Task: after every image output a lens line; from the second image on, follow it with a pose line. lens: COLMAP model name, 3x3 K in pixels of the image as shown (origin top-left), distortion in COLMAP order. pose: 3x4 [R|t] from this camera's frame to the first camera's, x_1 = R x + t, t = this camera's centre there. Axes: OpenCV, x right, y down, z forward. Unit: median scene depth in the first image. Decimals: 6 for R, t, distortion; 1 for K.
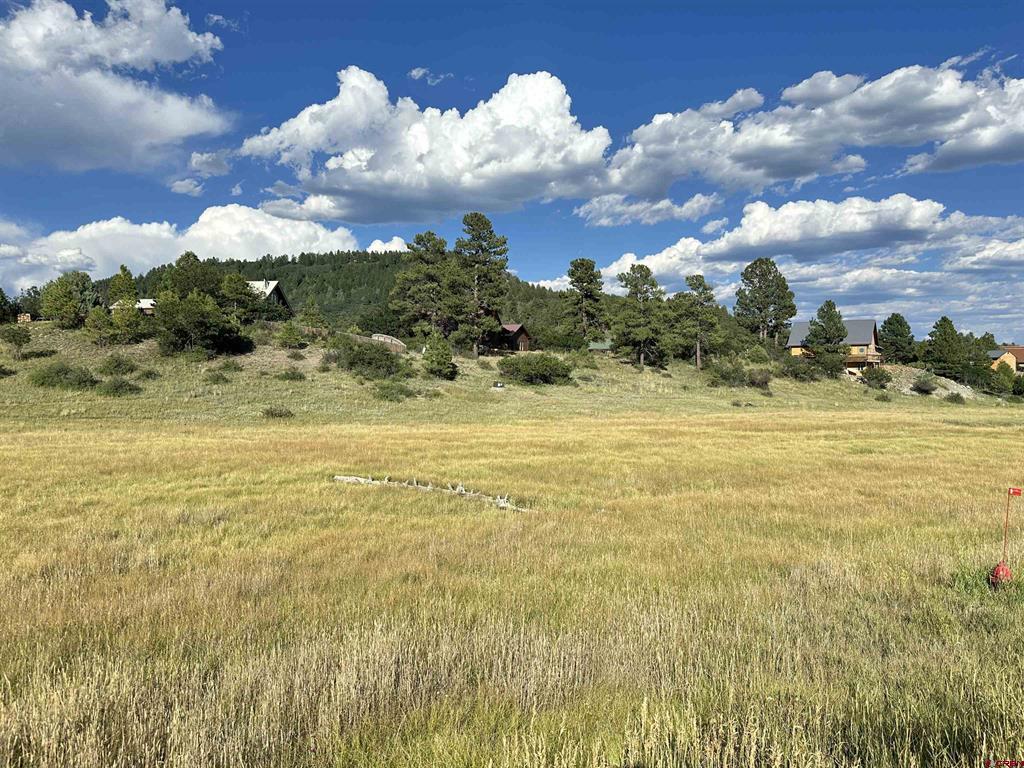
lens RADIAL K [[843.0, 0, 524.2], [0, 843.0, 400.9], [0, 0, 1]] dist [0.080749, -0.122536]
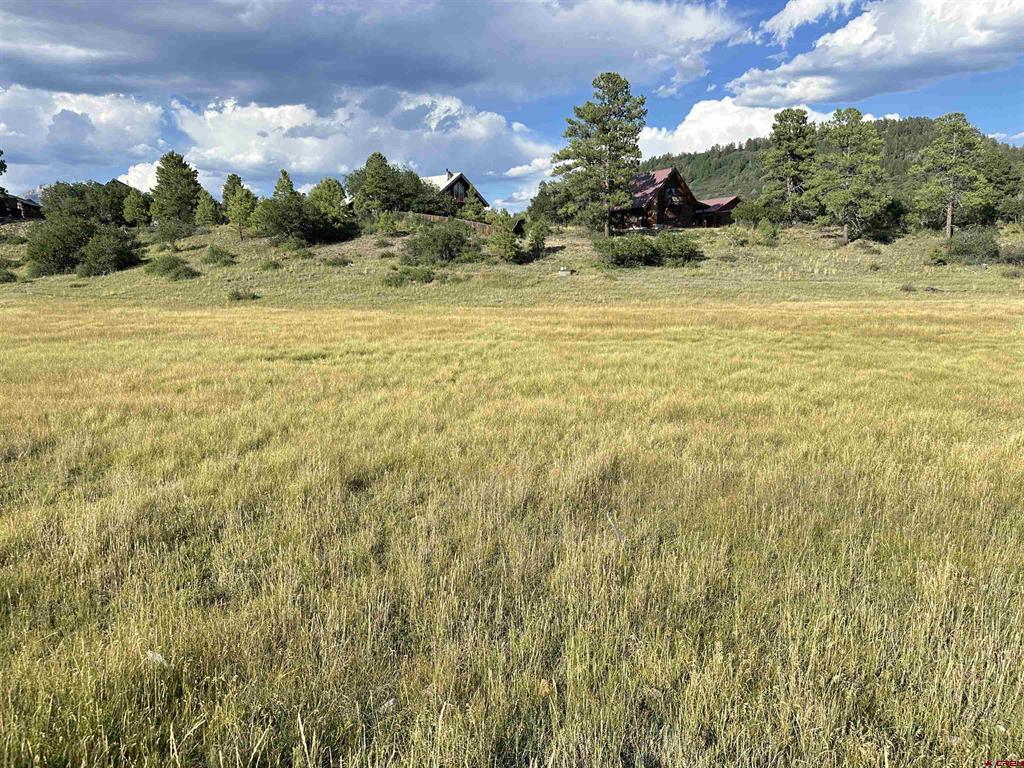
lens RADIAL K [[786.8, 0, 513.7], [0, 786.8, 374.3], [0, 0, 1]] dist [0.054454, -0.055550]
pose [[0.799741, 0.065081, -0.596807, 0.383243], [0.000042, 0.994101, 0.108462, 0.002495], [0.600345, -0.086767, 0.795021, 0.249733]]
